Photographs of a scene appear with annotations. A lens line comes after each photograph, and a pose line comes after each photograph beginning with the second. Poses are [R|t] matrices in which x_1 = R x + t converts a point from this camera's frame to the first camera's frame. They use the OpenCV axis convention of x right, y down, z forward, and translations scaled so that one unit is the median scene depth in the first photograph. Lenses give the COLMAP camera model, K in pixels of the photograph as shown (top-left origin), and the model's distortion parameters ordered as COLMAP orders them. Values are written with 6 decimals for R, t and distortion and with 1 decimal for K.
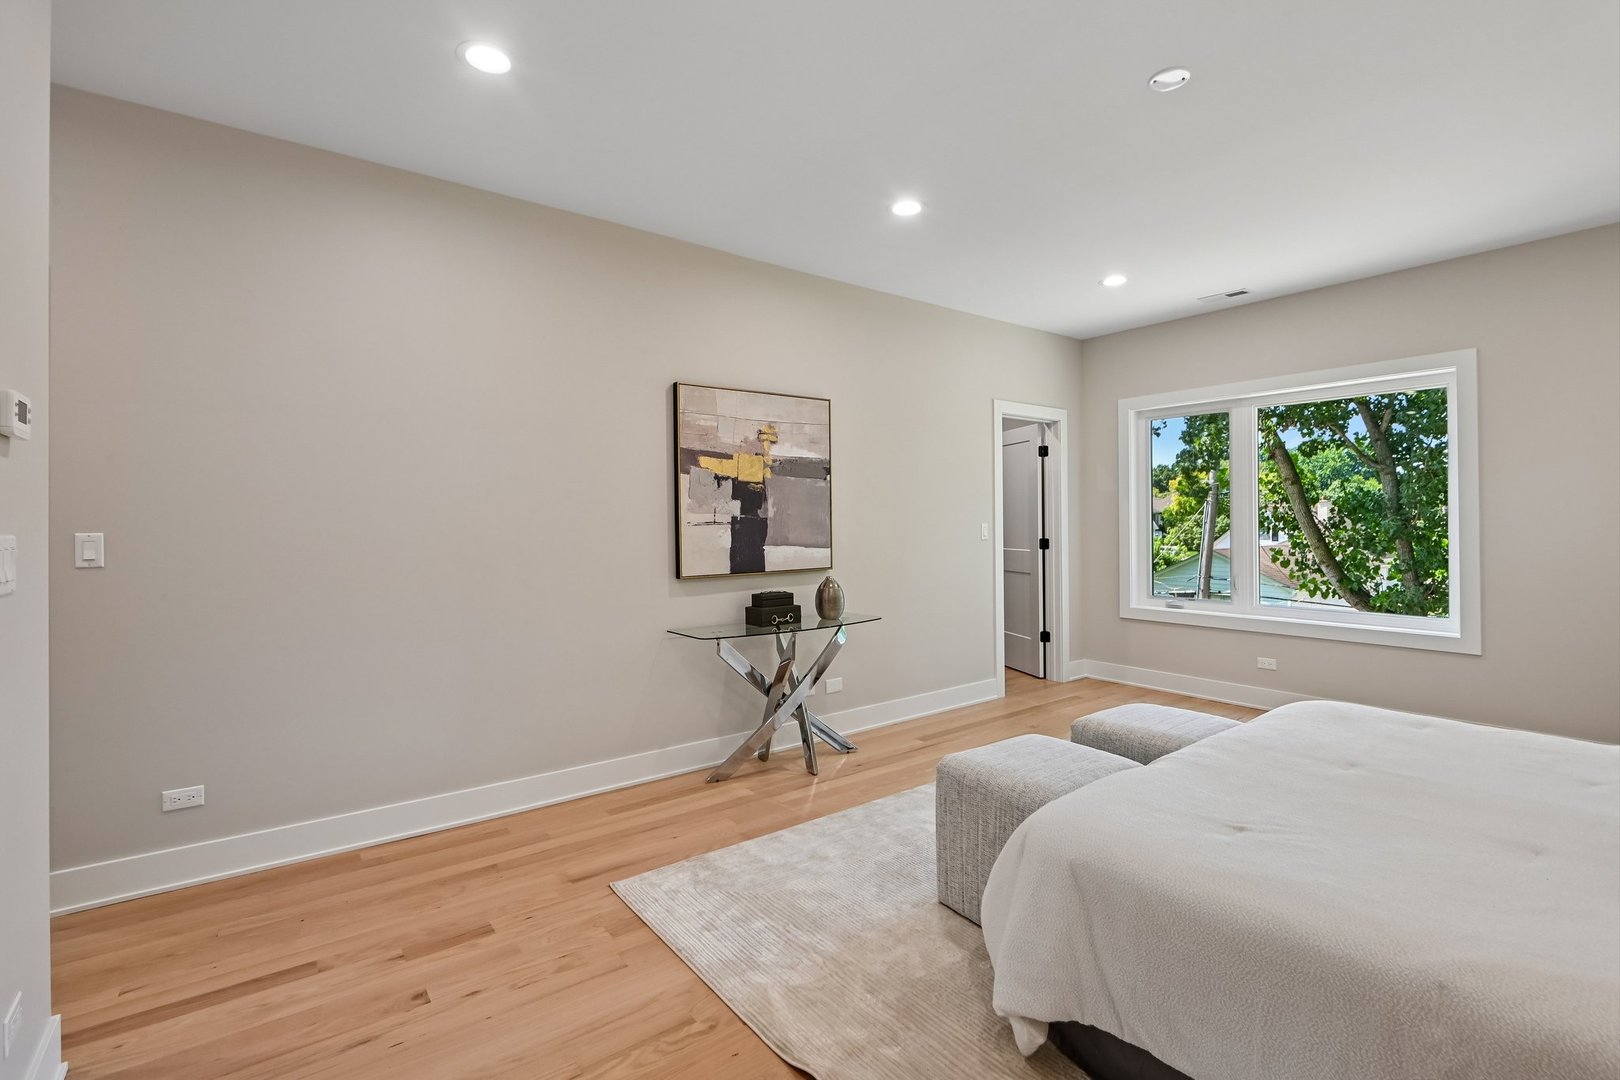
lens RADIAL K [[735.8, 0, 802.3], [0, 735.8, 527.8], [0, 0, 1]] dist [0.003417, -0.000385]
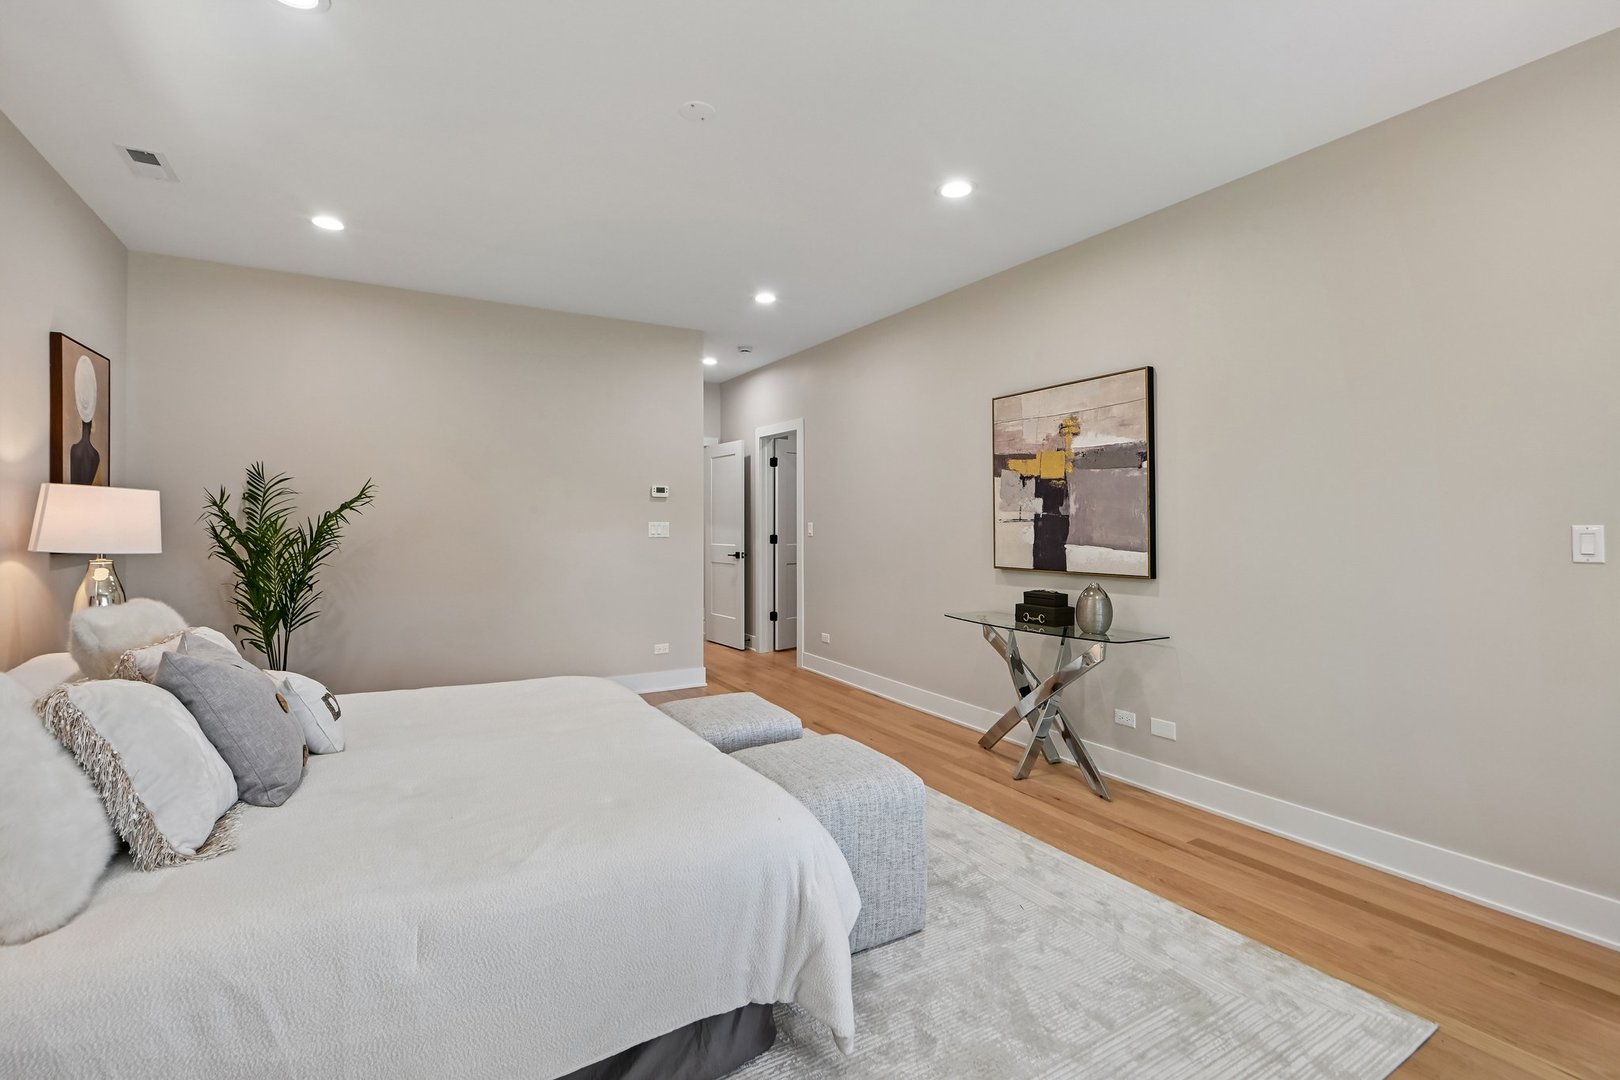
lens RADIAL K [[735.8, 0, 803.7], [0, 735.8, 531.7], [0, 0, 1]] dist [0.003417, -0.000385]
pose [[-0.115827, 0.021575, -0.993035, 0.949758], [-0.006110, 0.999730, 0.022434, -0.011433], [0.993251, 0.008666, -0.115664, 0.781670]]
